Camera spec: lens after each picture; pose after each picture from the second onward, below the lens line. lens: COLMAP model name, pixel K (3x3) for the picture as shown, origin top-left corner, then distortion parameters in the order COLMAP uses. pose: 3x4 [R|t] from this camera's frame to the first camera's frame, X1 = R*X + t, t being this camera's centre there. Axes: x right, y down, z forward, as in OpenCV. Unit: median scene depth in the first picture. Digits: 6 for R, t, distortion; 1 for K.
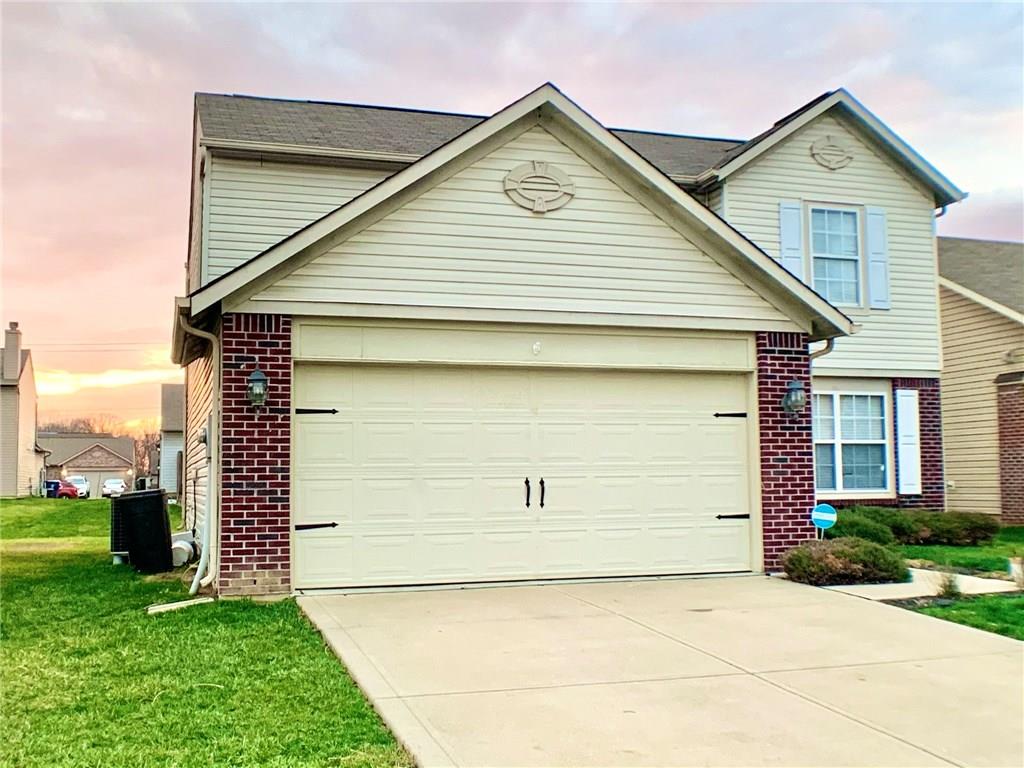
lens RADIAL K [[1126.1, 0, 512.0], [0, 1126.1, 384.0], [0, 0, 1]] dist [-0.073176, -0.006668]
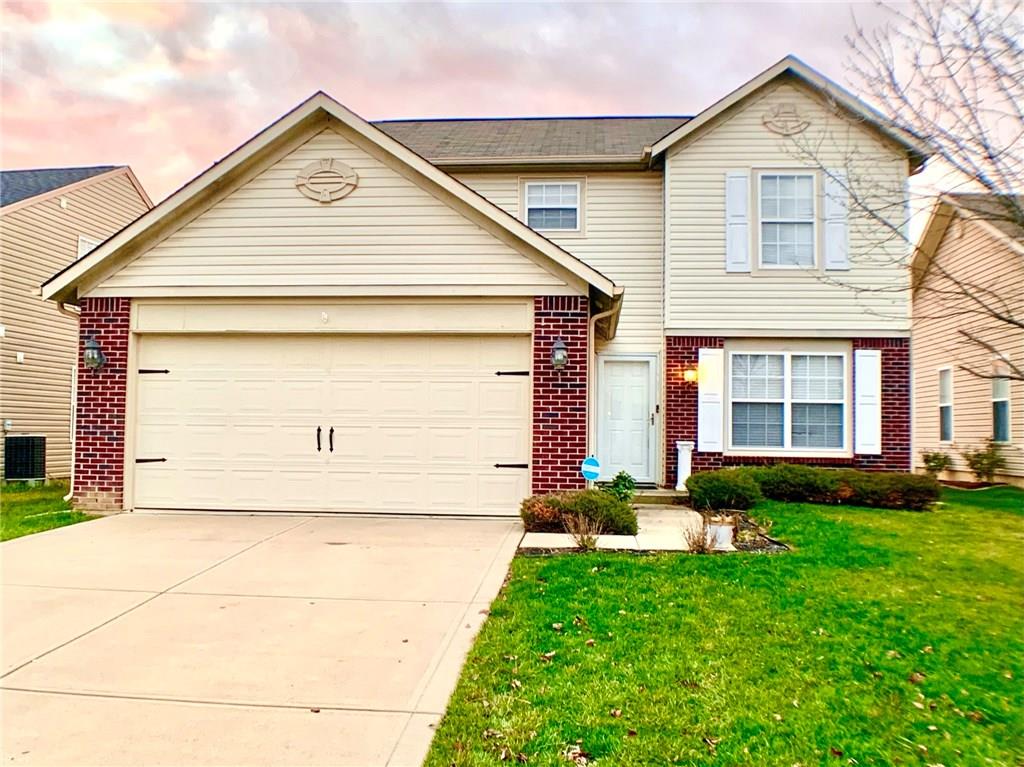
lens RADIAL K [[948.6, 0, 512.0], [0, 948.6, 383.5], [0, 0, 1]] dist [-0.074193, -0.005390]
pose [[0.922886, -0.000808, -0.385073, 0.545769], [0.012335, 0.999547, 0.027464, 0.011945], [0.384876, -0.030096, 0.922478, 0.145769]]
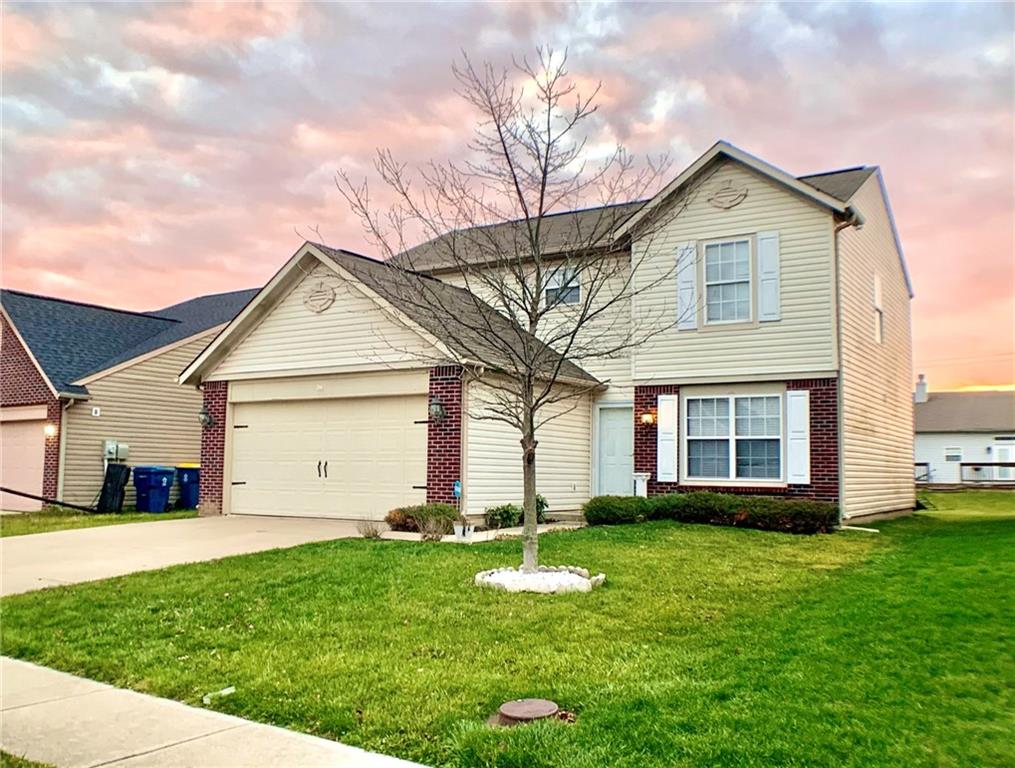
lens RADIAL K [[911.7, 0, 507.5], [0, 911.7, 384.0], [0, 0, 1]] dist [-0.035123, -0.002216]
pose [[0.638724, -0.058378, -0.767218, 1.230574], [0.046970, 0.998216, -0.036851, 0.026873], [0.768001, -0.012499, 0.640327, 0.281395]]
